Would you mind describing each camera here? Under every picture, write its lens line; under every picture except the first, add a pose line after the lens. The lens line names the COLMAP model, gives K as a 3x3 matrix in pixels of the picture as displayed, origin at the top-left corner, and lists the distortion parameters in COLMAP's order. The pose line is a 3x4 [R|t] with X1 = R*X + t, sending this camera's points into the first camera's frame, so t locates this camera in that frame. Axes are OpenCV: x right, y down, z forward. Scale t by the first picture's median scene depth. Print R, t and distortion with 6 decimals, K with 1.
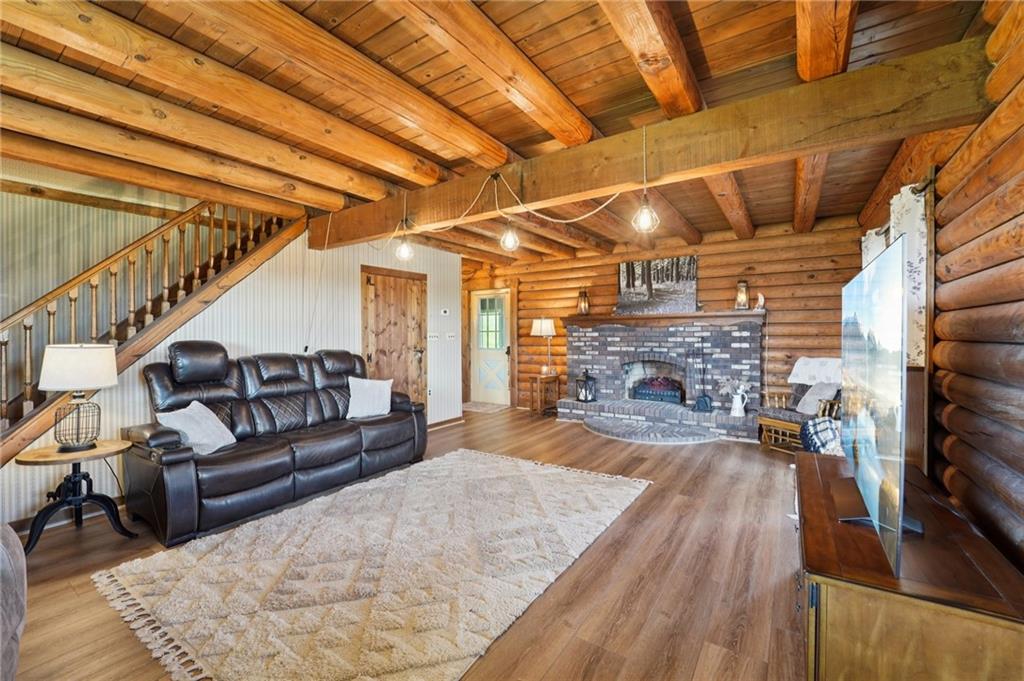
lens RADIAL K [[420.1, 0, 512.6], [0, 420.1, 339.7], [0, 0, 1]] dist [0.000390, 0.000037]
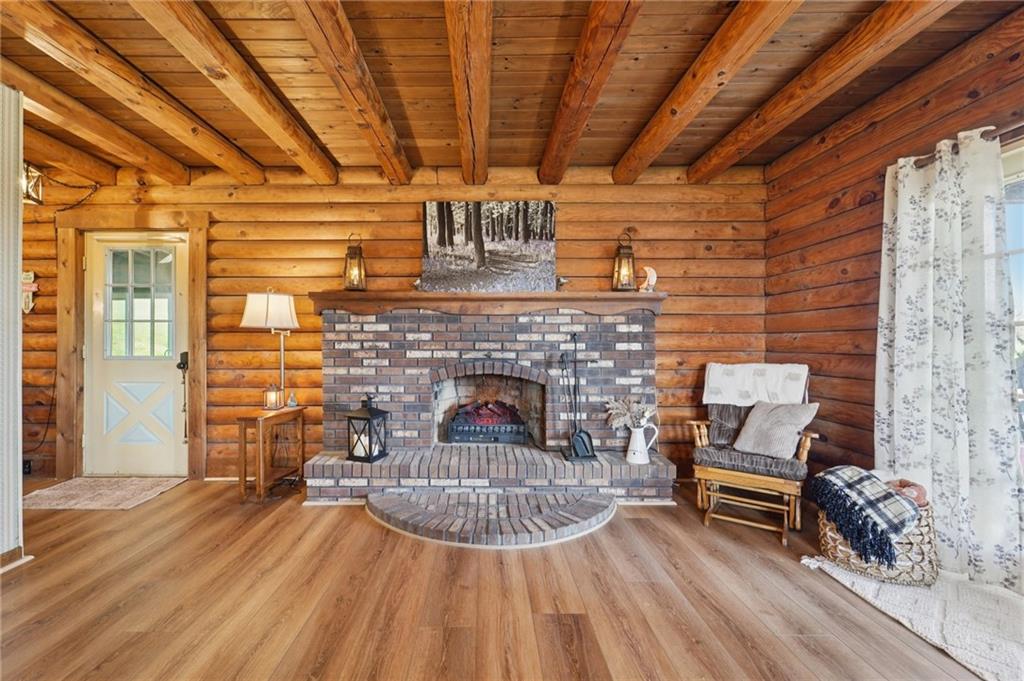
lens RADIAL K [[472.4, 0, 511.0], [0, 472.4, 347.1], [0, 0, 1]] dist [0.003298, 0.000074]
pose [[0.833569, 0.003302, 0.552406, 0.003493], [-0.001349, 0.999991, -0.003941, 0.014770], [-0.552414, 0.002540, 0.833566, 0.436123]]
